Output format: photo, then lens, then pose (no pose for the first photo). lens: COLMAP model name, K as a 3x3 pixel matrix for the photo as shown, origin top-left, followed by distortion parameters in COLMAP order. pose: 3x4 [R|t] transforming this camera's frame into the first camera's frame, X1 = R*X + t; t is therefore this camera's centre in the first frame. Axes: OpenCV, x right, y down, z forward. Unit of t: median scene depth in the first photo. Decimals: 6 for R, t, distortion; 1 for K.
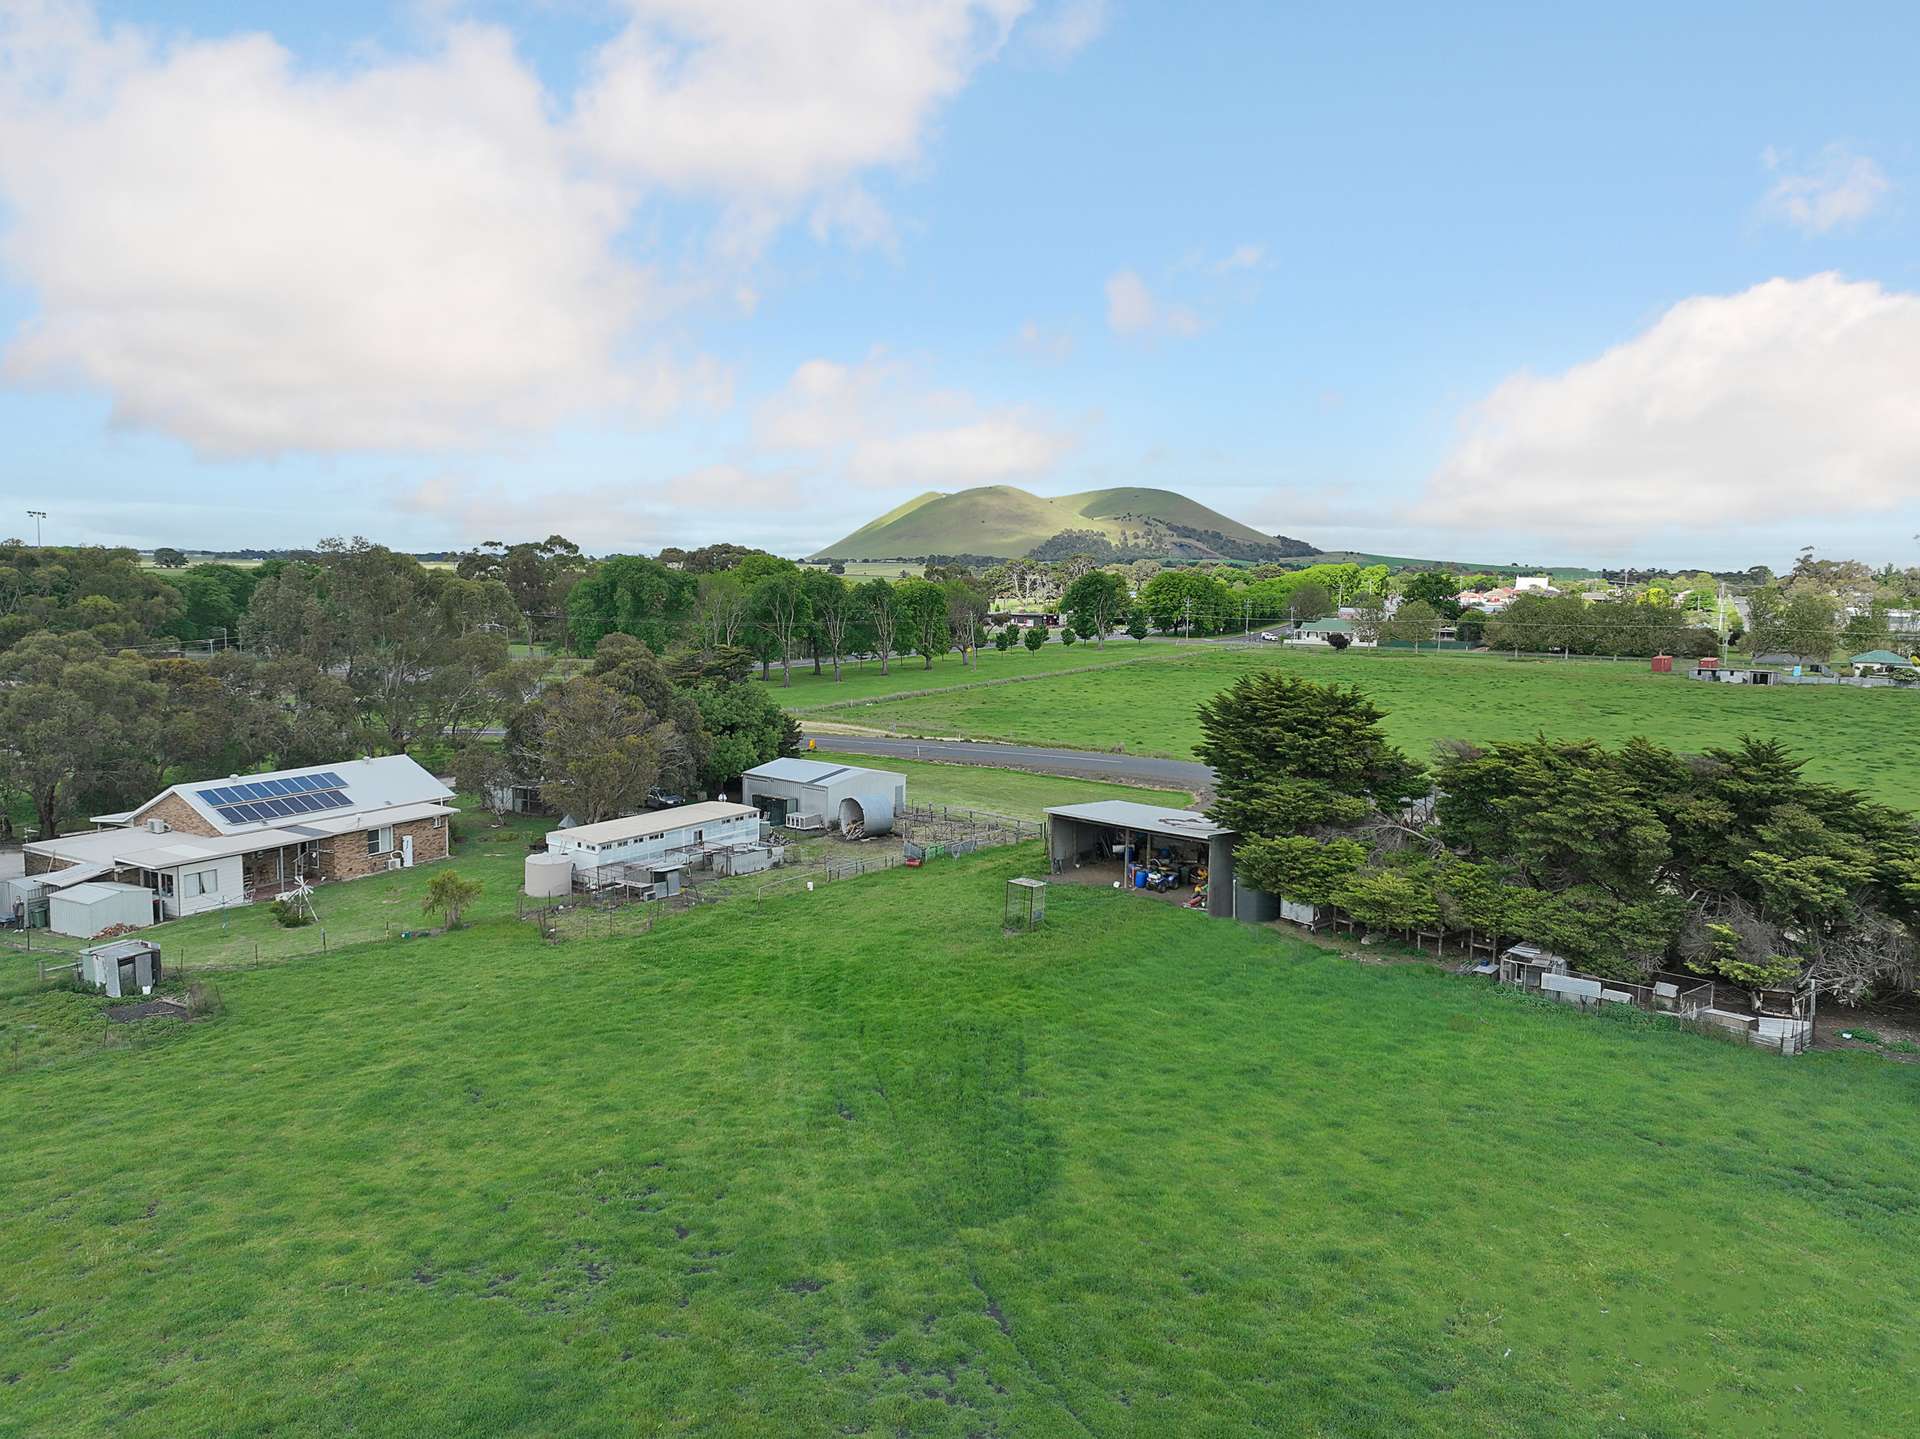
lens RADIAL K [[1329.3, 0, 960.0], [0, 1329.3, 719.5], [0, 0, 1]] dist [0.003878, 0.001021]
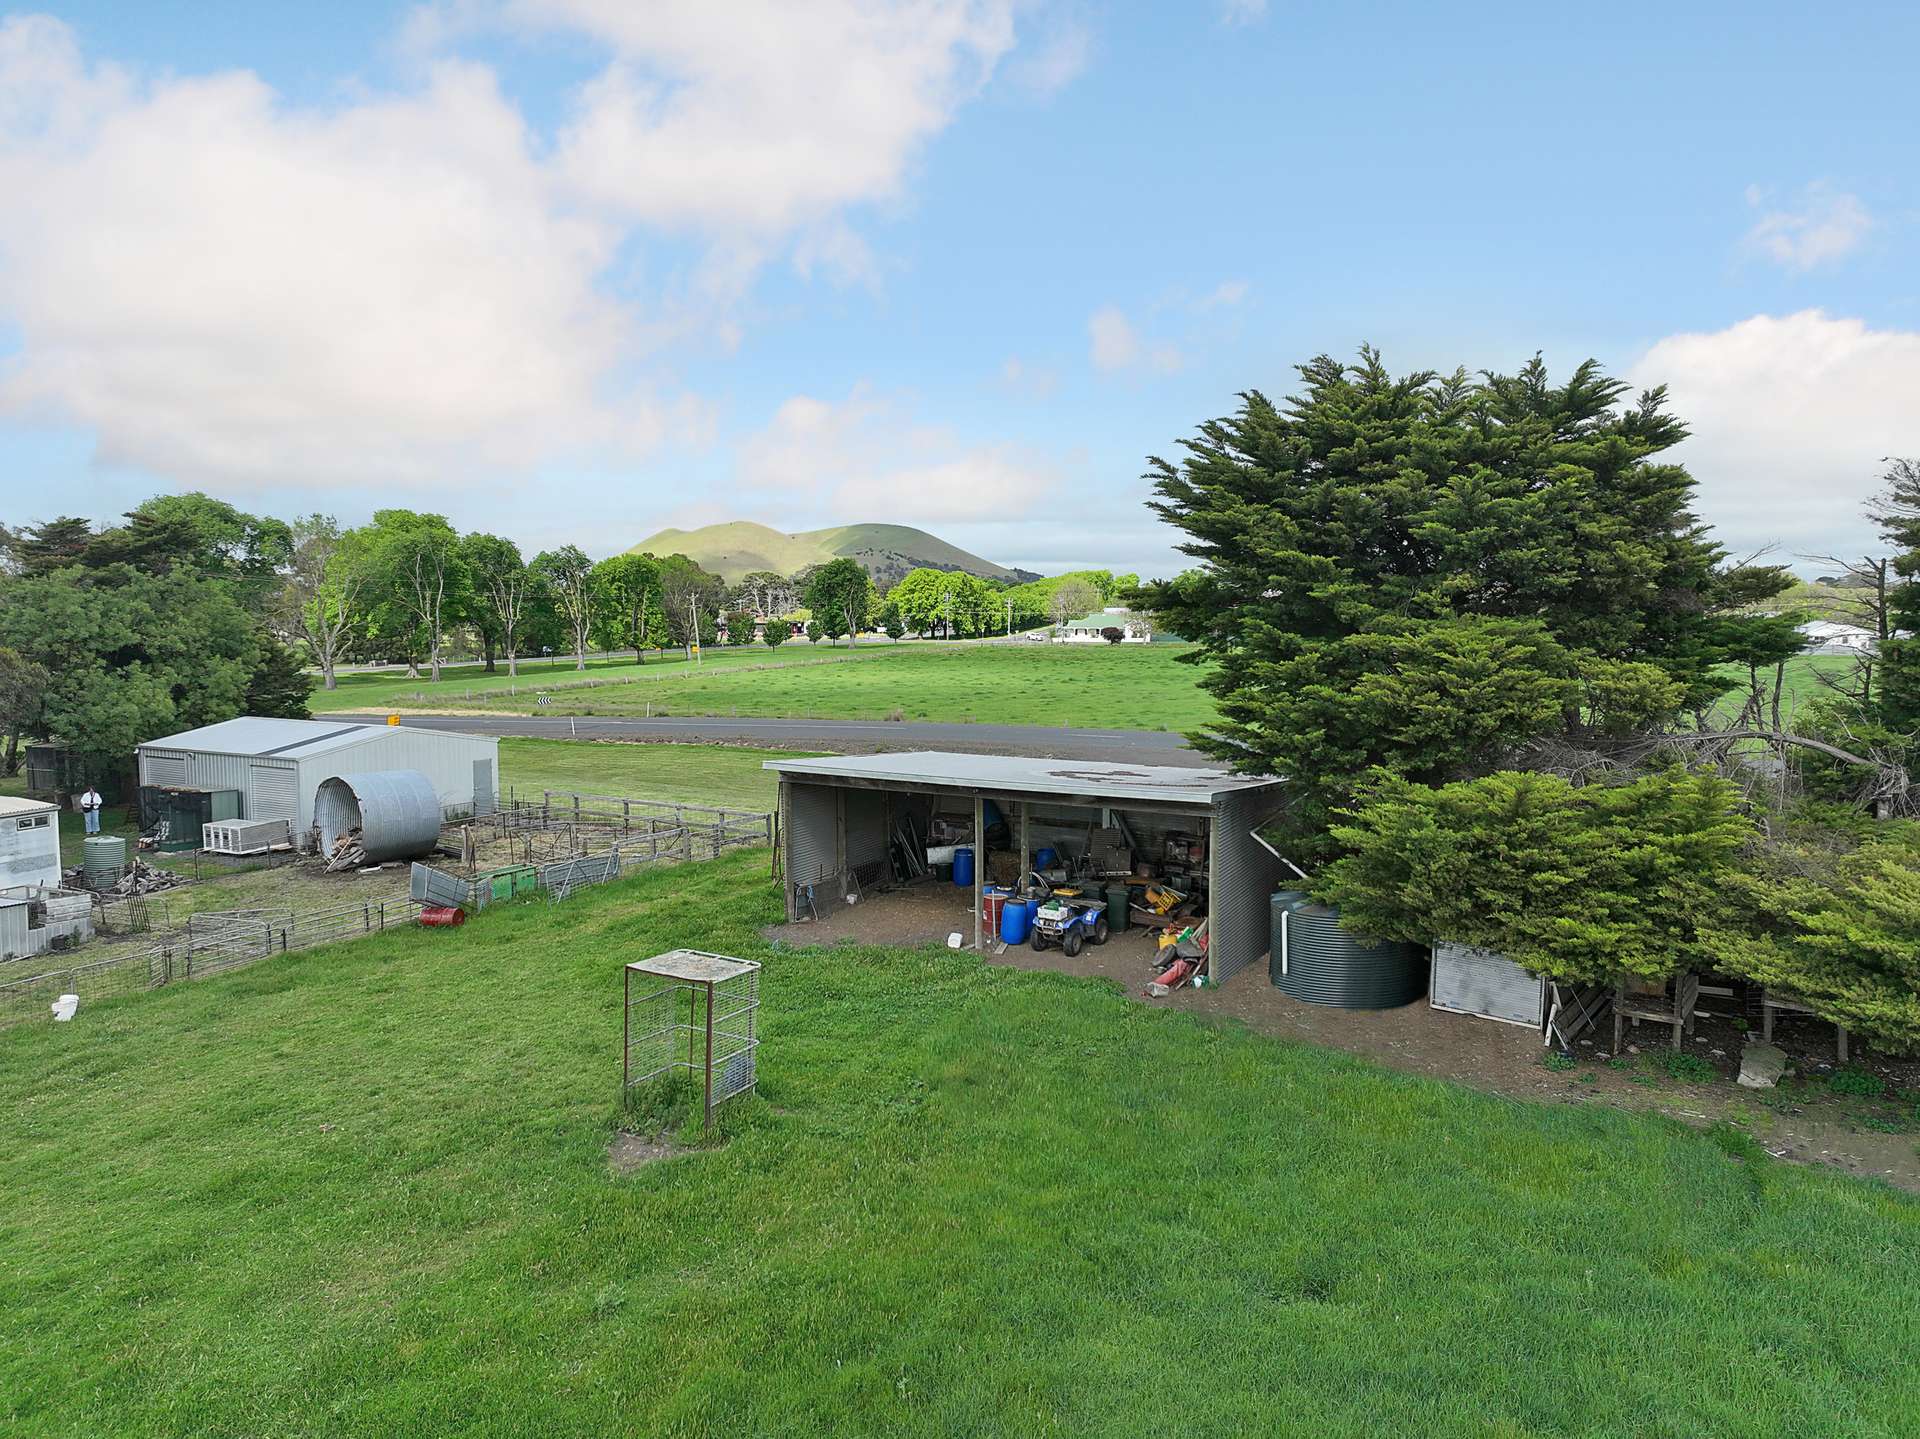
lens RADIAL K [[1329.3, 0, 960.0], [0, 1329.3, 719.5], [0, 0, 1]] dist [0.003878, 0.001021]
pose [[0.981756, -0.034318, 0.187023, 0.041629], [0.038965, 0.999015, -0.021231, 0.058046], [-0.186110, 0.028131, 0.982126, 0.528099]]
